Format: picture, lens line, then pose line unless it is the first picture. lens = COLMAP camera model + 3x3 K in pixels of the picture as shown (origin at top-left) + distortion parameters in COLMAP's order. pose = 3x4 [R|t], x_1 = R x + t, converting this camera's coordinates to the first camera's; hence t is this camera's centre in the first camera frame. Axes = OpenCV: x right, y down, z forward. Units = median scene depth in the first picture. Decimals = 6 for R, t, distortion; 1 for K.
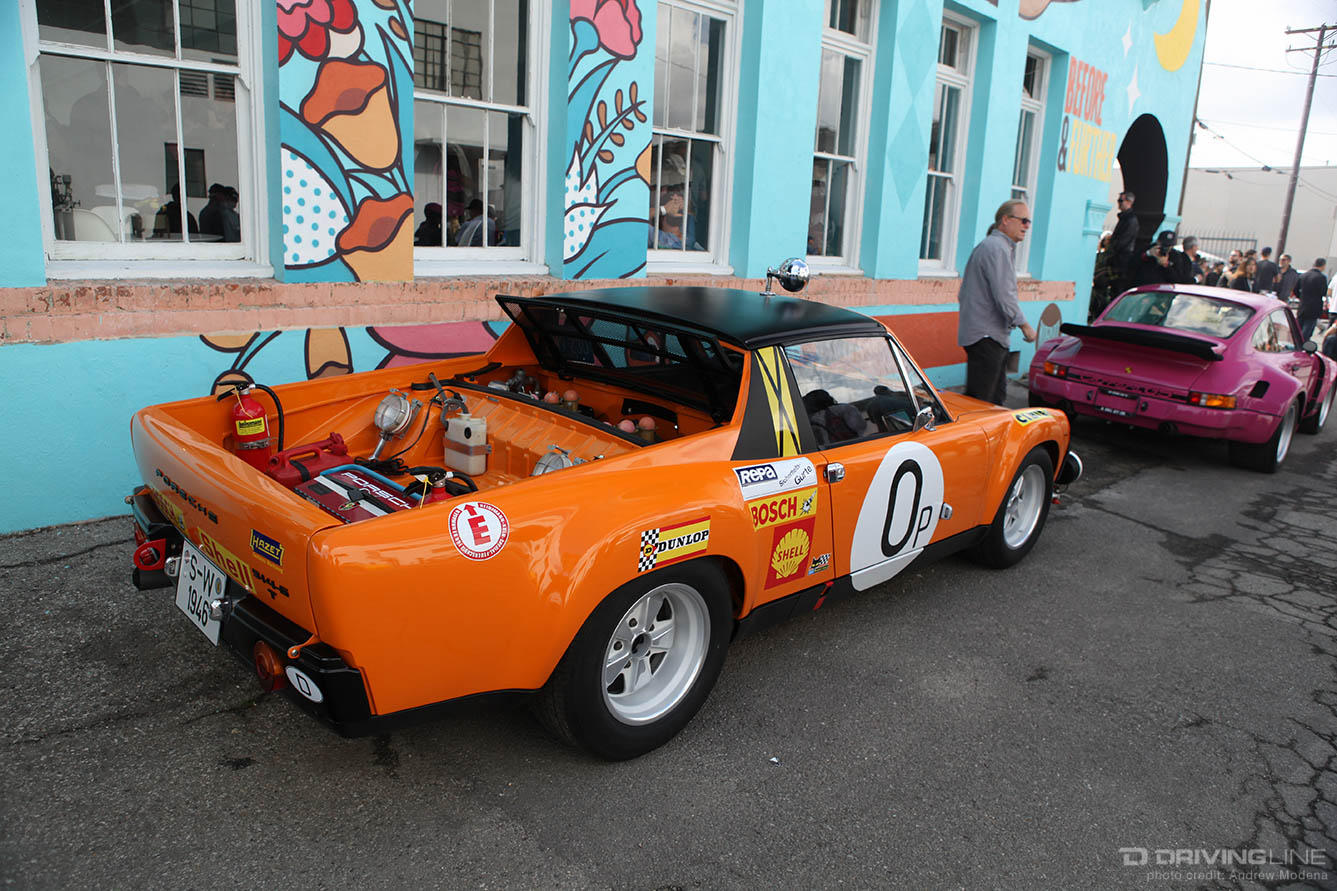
lens RADIAL K [[915.3, 0, 669.9], [0, 915.3, 431.9], [0, 0, 1]] dist [-0.097783, 0.081866]
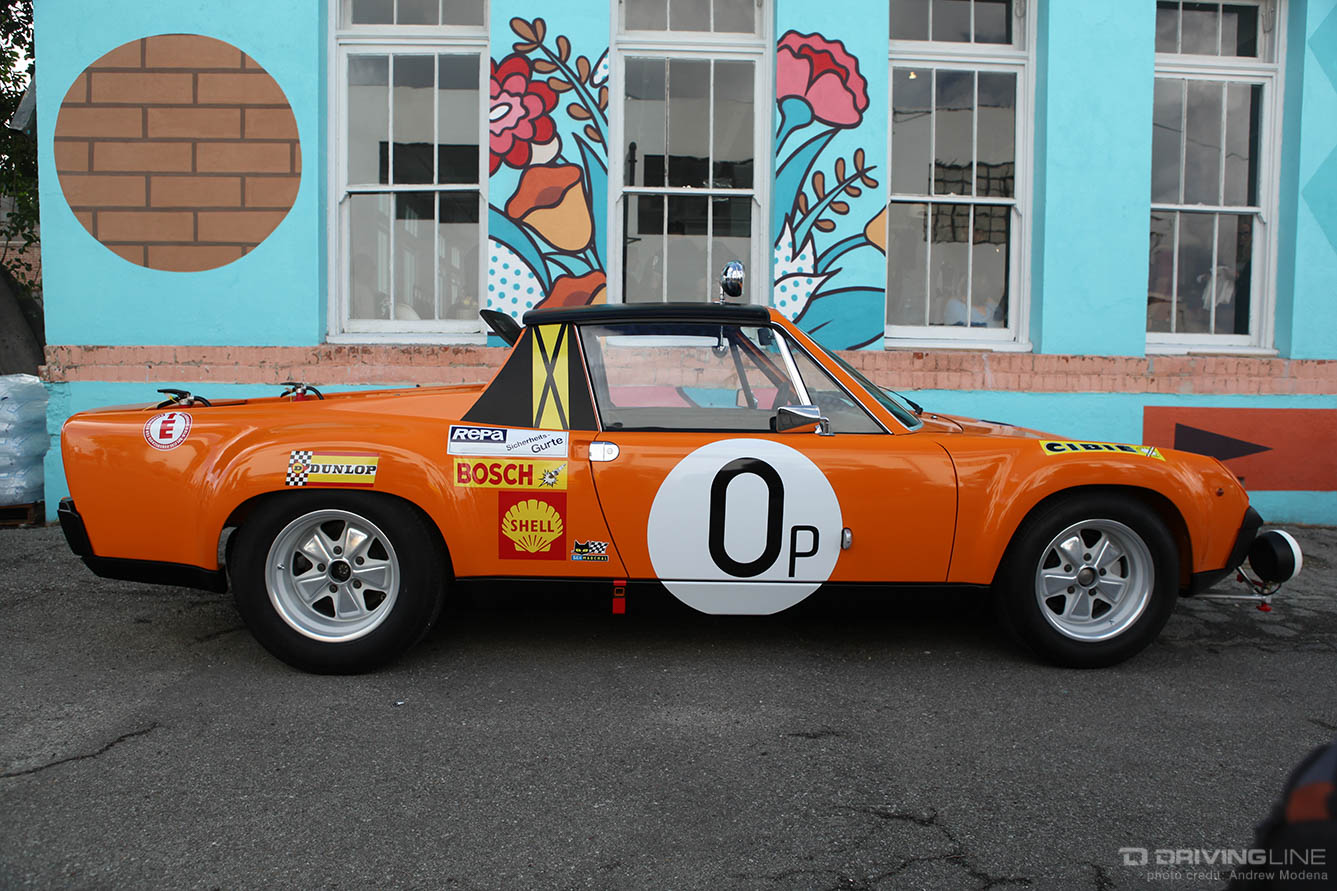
lens RADIAL K [[951.3, 0, 668.5], [0, 951.3, 445.5], [0, 0, 1]] dist [-0.107339, 0.081793]
pose [[0.761538, -0.000197, -0.648120, 0.580036], [-0.113801, 0.984423, -0.134015, 0.108751], [0.638051, 0.175814, 0.749653, 0.211885]]
